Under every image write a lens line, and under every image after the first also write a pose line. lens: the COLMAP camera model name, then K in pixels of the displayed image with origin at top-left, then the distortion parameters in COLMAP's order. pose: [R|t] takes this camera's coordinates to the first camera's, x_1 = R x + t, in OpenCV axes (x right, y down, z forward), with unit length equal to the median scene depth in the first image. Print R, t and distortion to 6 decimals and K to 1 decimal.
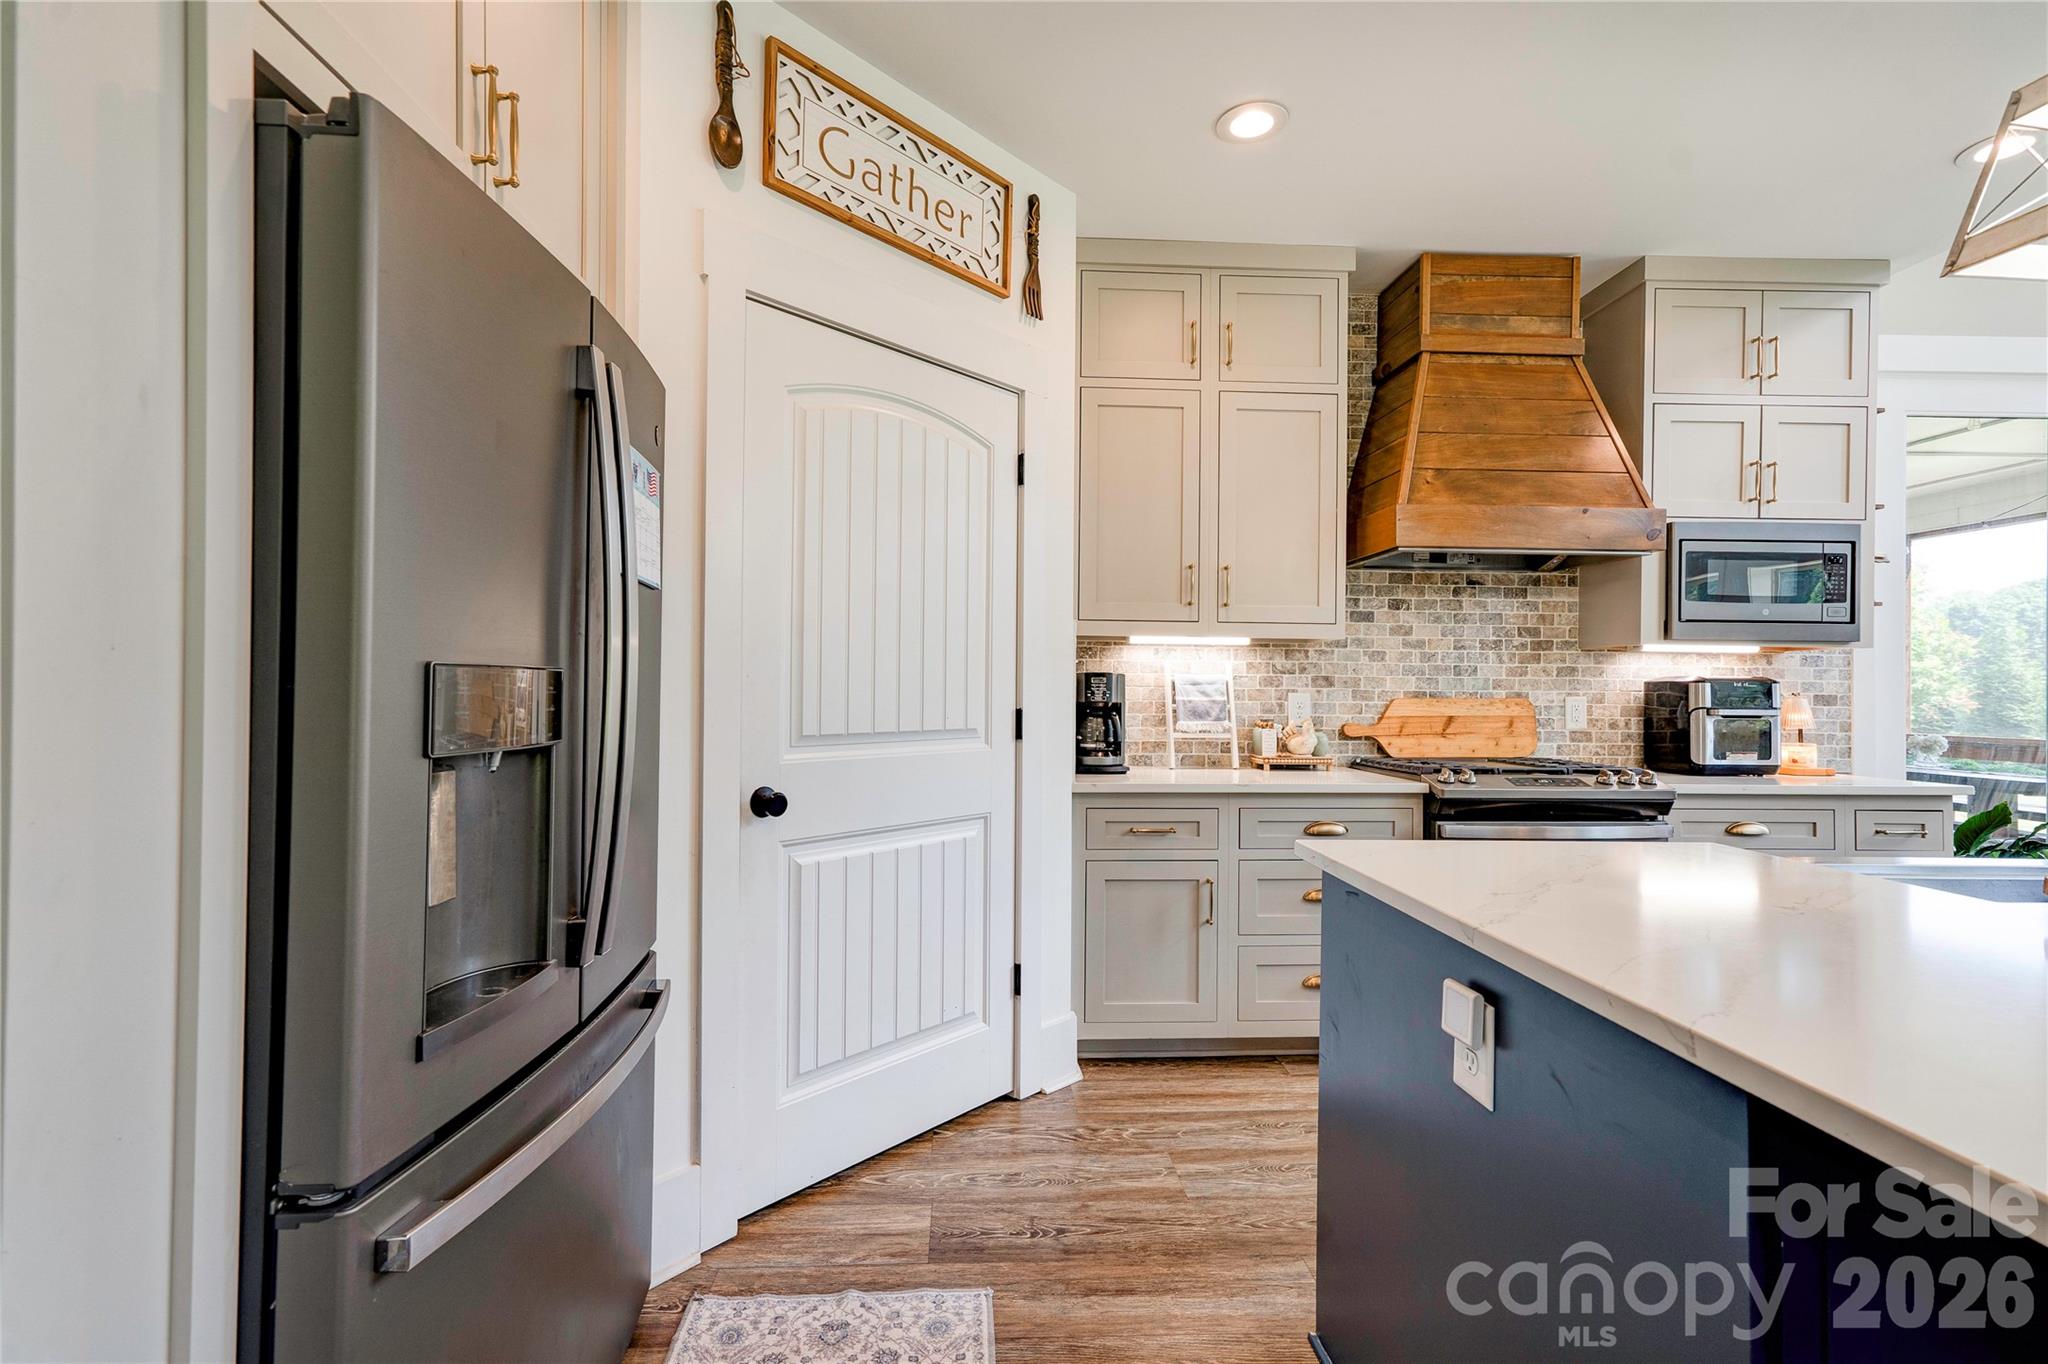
lens RADIAL K [[942.4, 0, 1006.9], [0, 942.4, 674.9], [0, 0, 1]] dist [-0.001790, 0.016784]
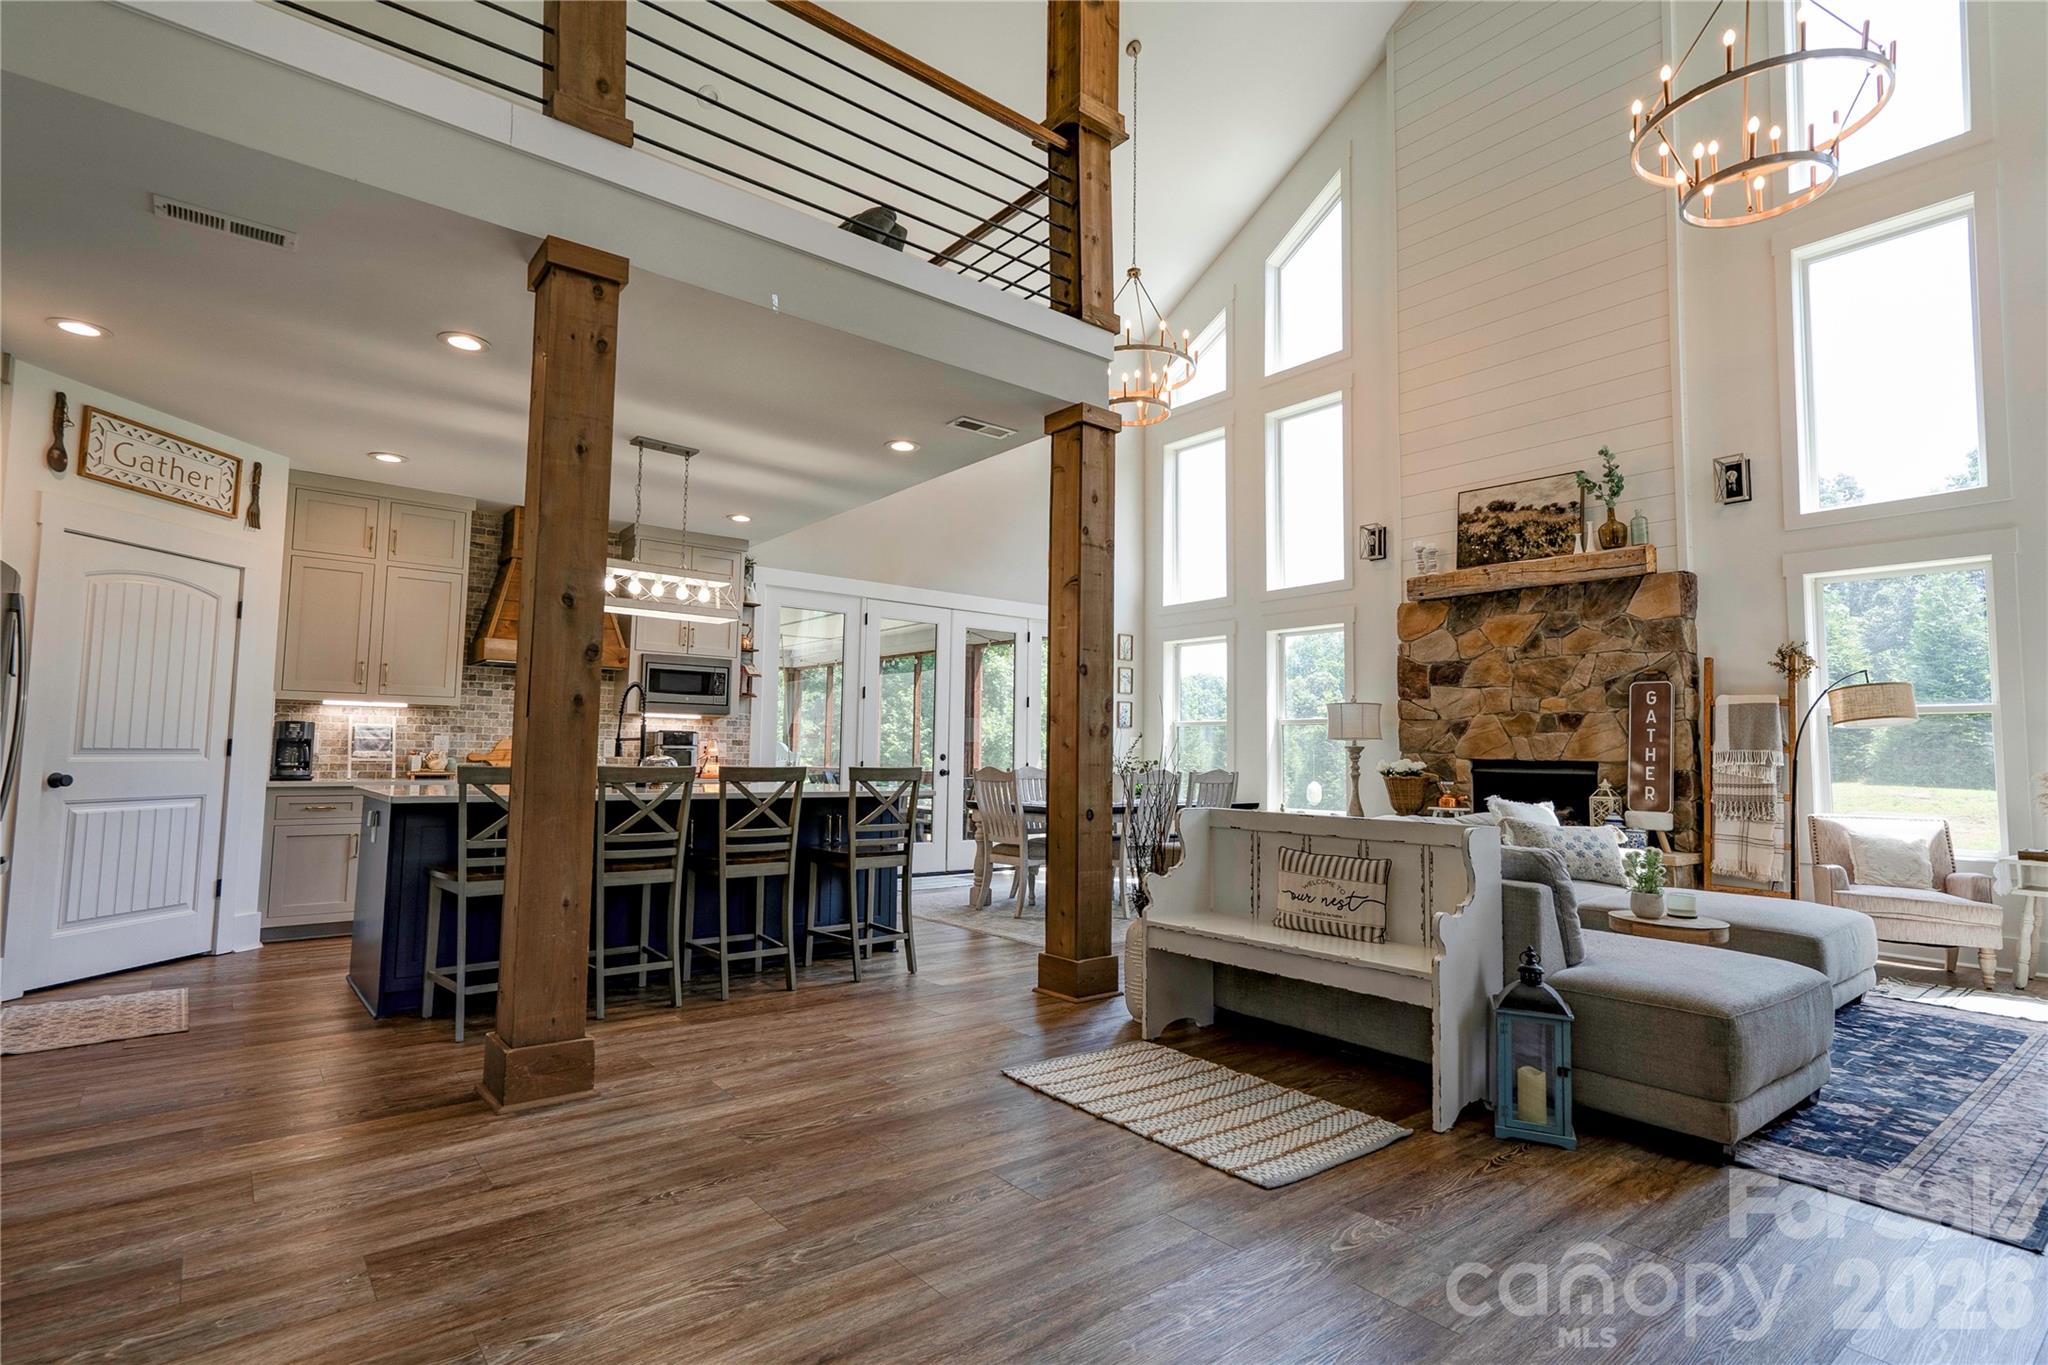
lens RADIAL K [[1017.6, 0, 1002.2], [0, 1017.6, 674.8], [0, 0, 1]] dist [-0.001064, 0.016147]
pose [[0.815125, 0.048376, 0.577262, 0.068770], [-0.013068, 0.997789, -0.065164, 0.017548], [-0.579138, 0.045573, 0.813955, -1.244456]]
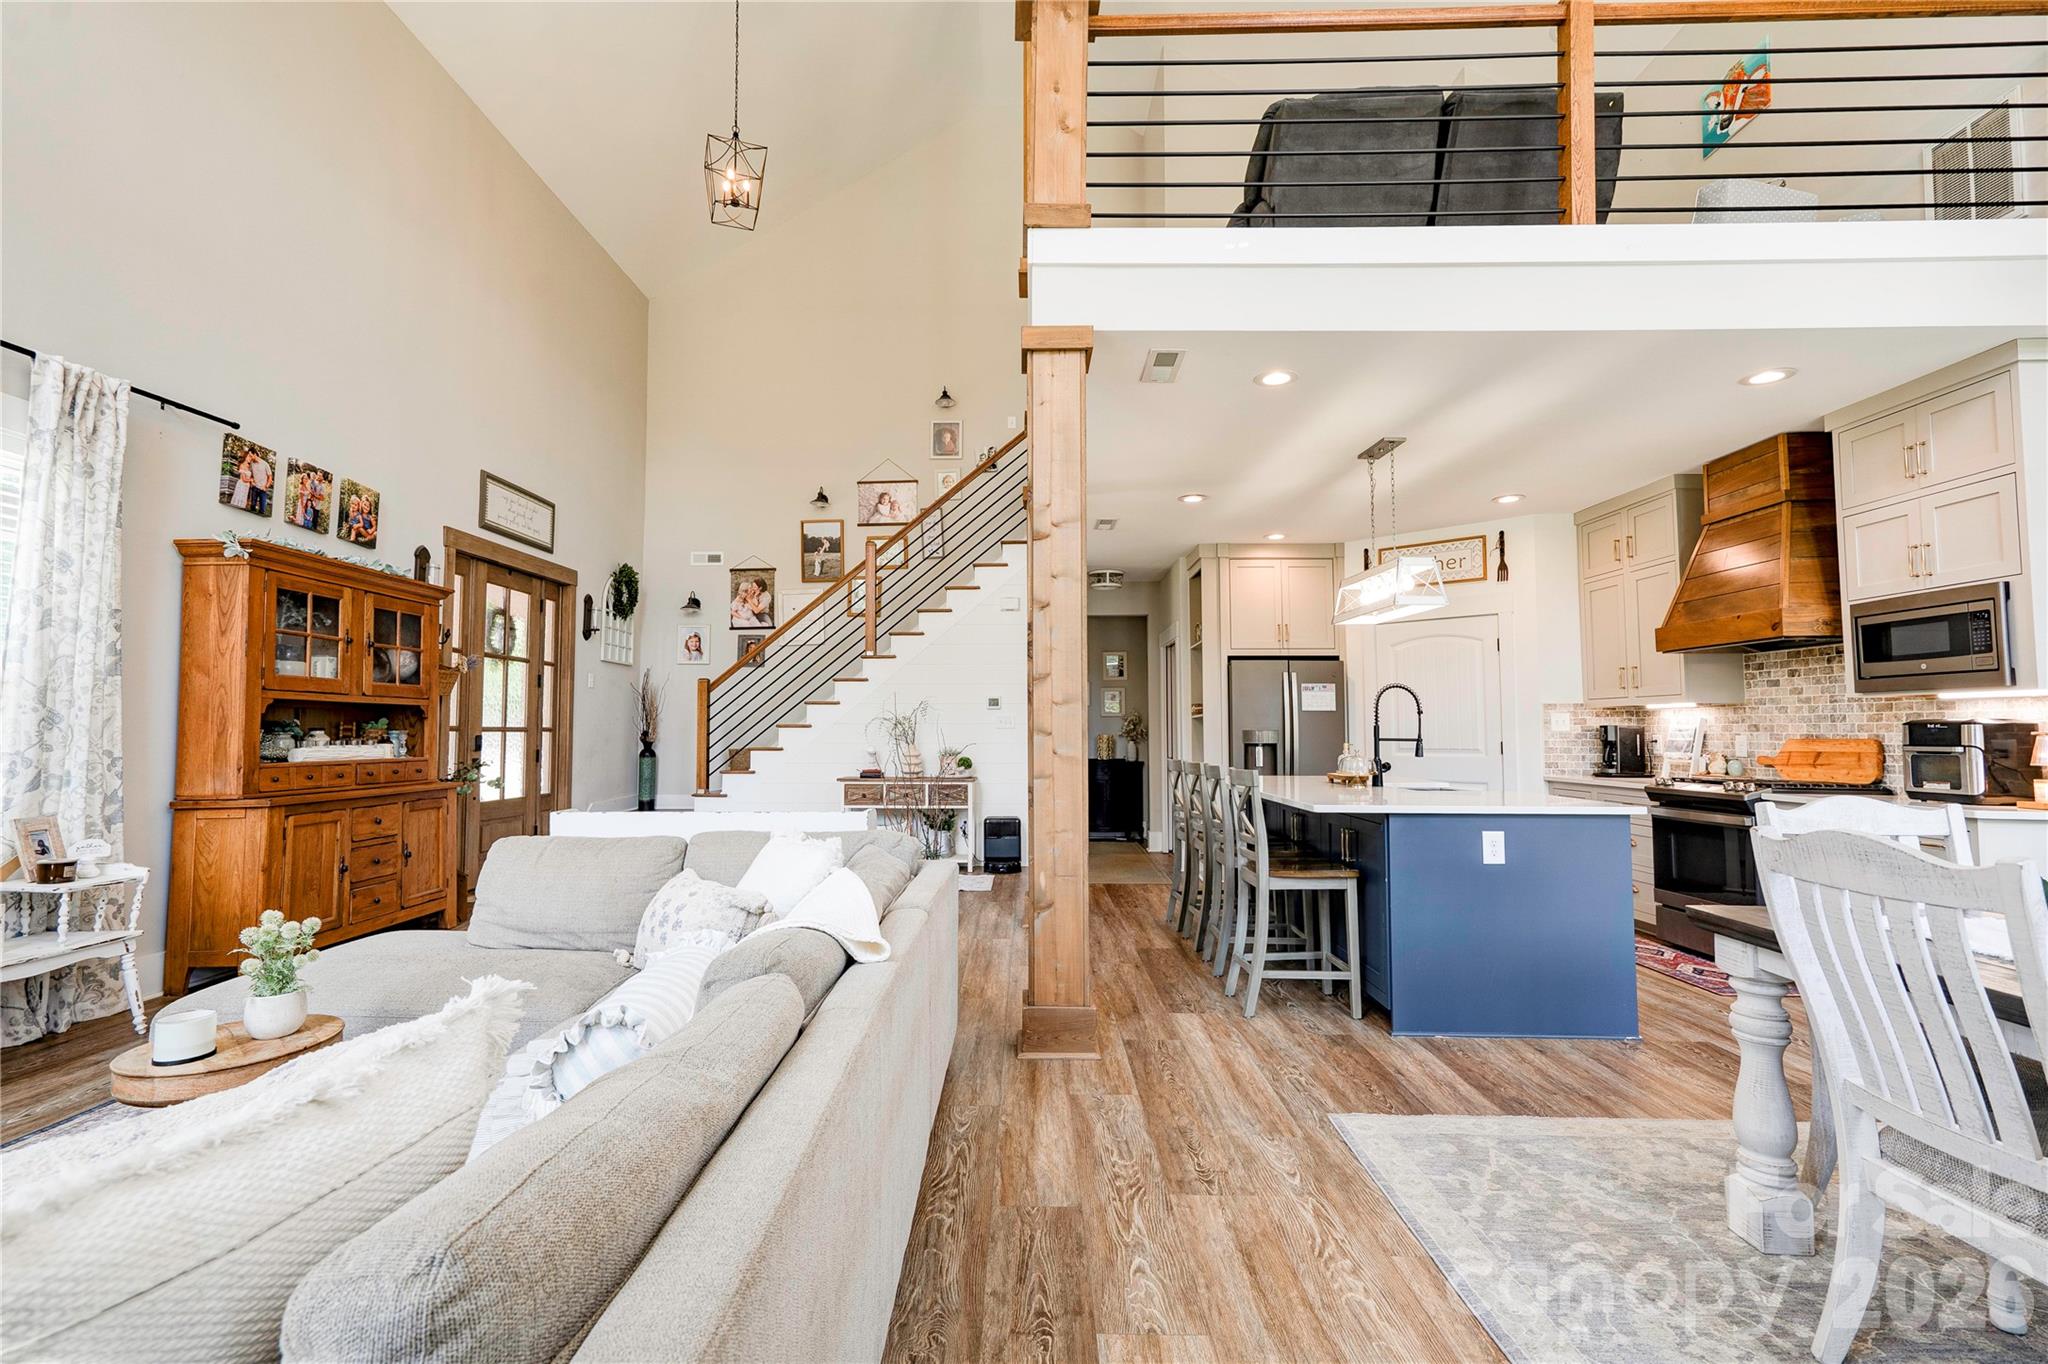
lens RADIAL K [[929.3, 0, 1013.1], [0, 929.3, 679.9], [0, 0, 1]] dist [0.007915, 0.000623]
pose [[-0.066910, -0.065950, -0.995577, 2.099645], [0.010361, 0.997713, -0.066788, 0.019617], [0.997705, -0.014784, -0.066074, -0.090433]]
